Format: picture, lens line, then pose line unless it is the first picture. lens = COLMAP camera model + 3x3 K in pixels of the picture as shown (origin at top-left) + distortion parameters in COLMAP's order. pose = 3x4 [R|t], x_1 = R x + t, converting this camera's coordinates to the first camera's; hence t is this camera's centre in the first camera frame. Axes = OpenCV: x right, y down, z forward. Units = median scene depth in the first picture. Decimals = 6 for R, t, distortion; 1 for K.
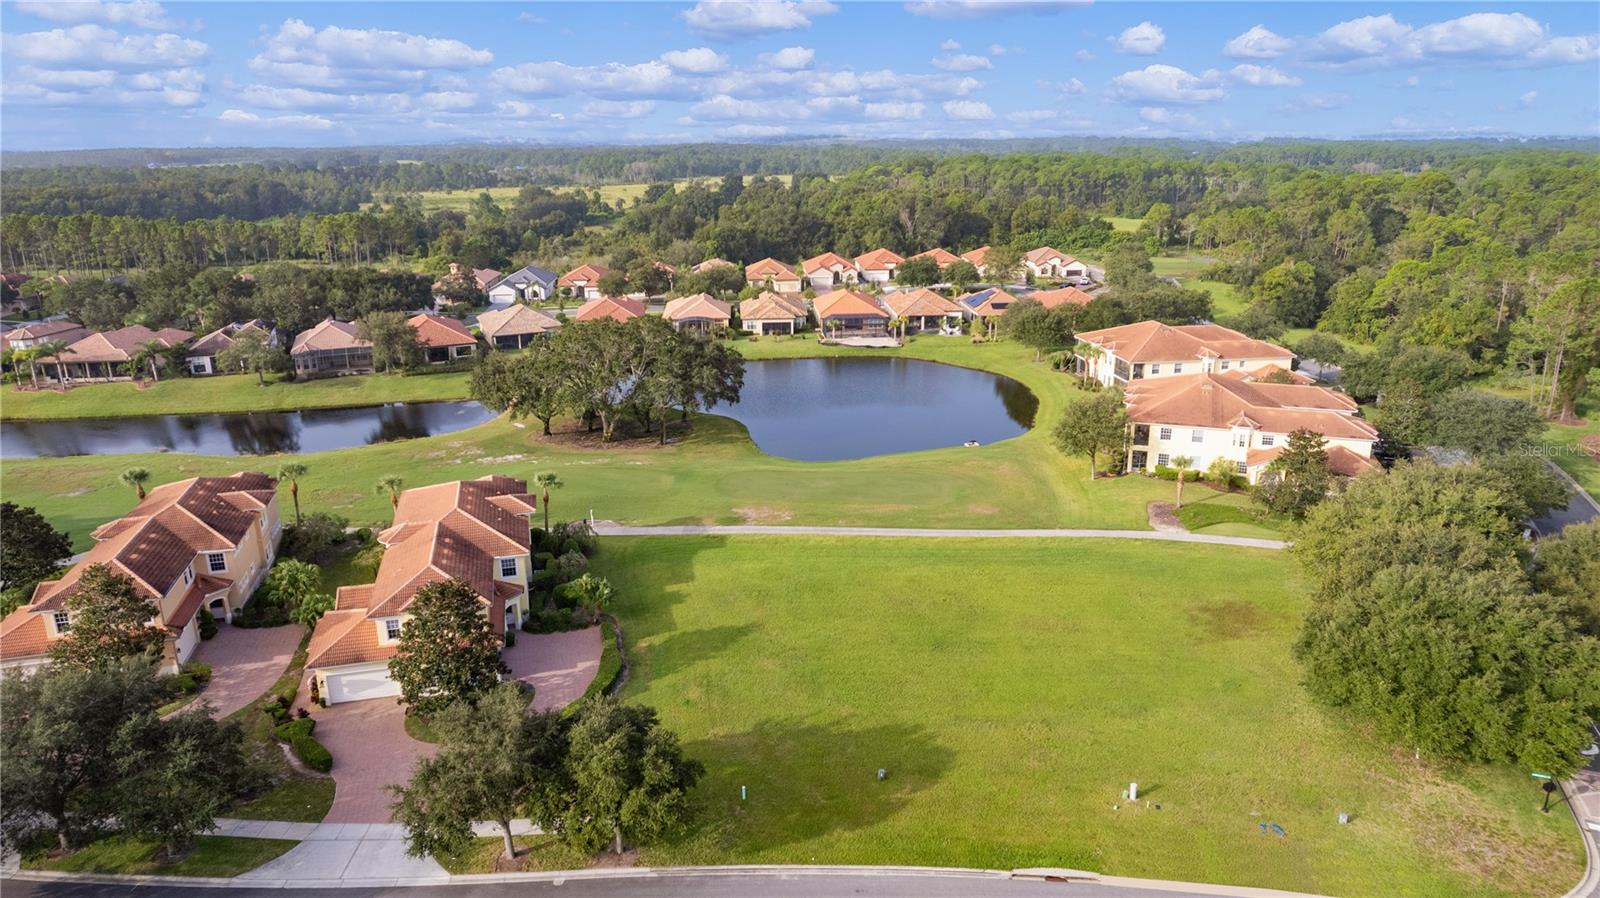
lens RADIAL K [[1028.9, 0, 795.9], [0, 1028.9, 446.3], [0, 0, 1]] dist [-0.072170, 0.049569]
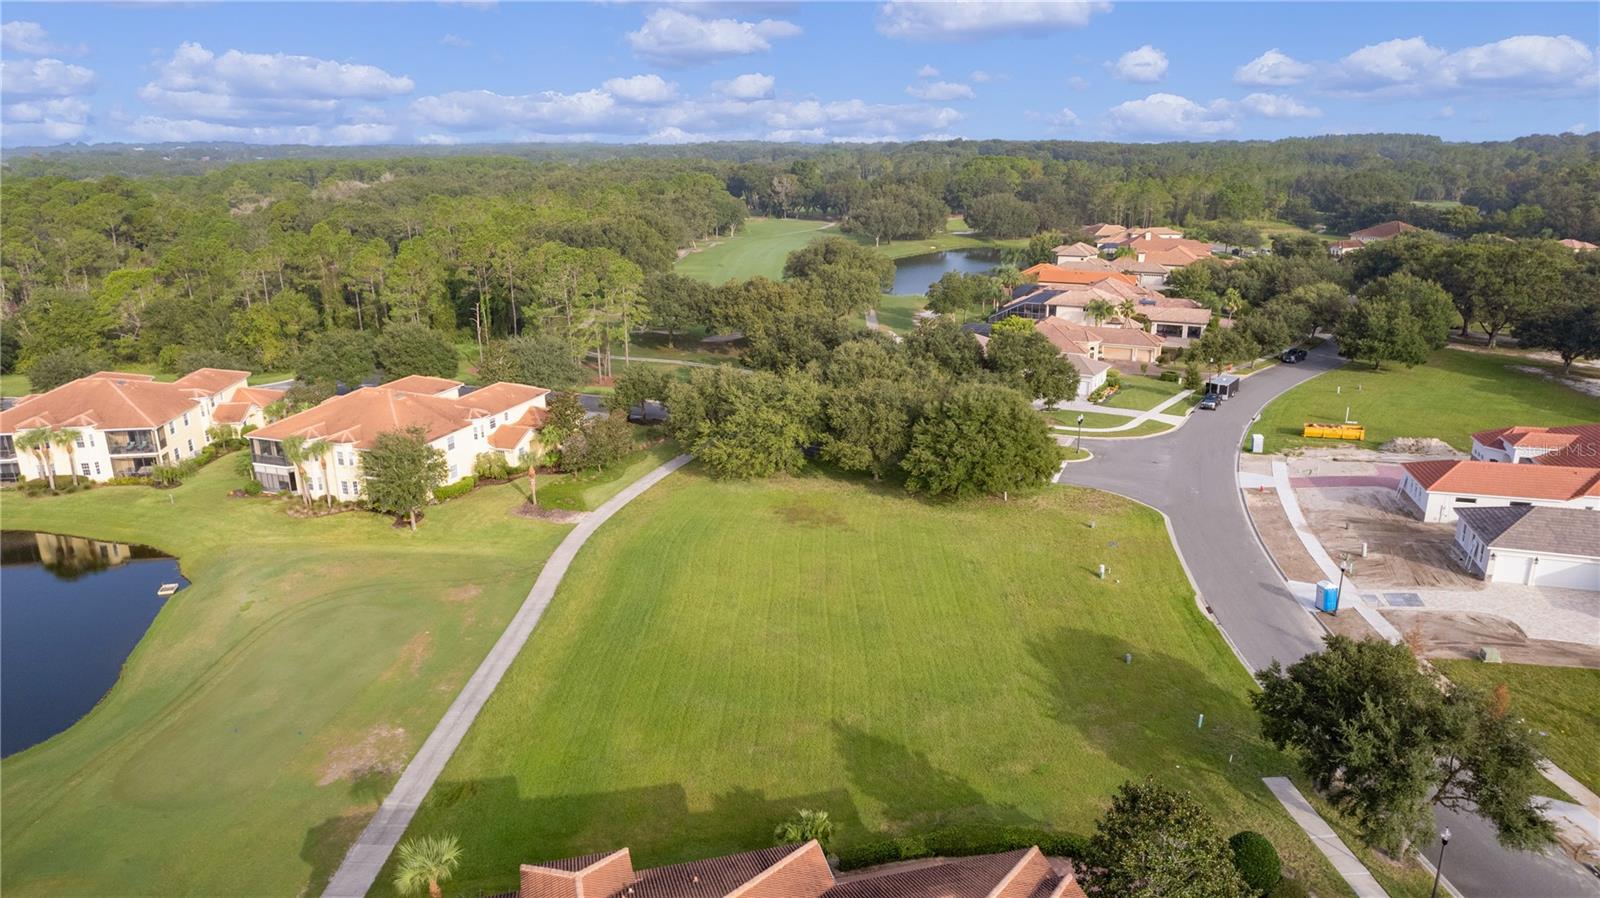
lens RADIAL K [[1029.7, 0, 797.1], [0, 1029.7, 443.1], [0, 0, 1]] dist [-0.077690, 0.070768]
pose [[0.008899, -0.280023, 0.959952, -0.419980], [0.301558, 0.916048, 0.264421, -0.137064], [-0.953406, 0.287128, 0.092595, 0.528452]]
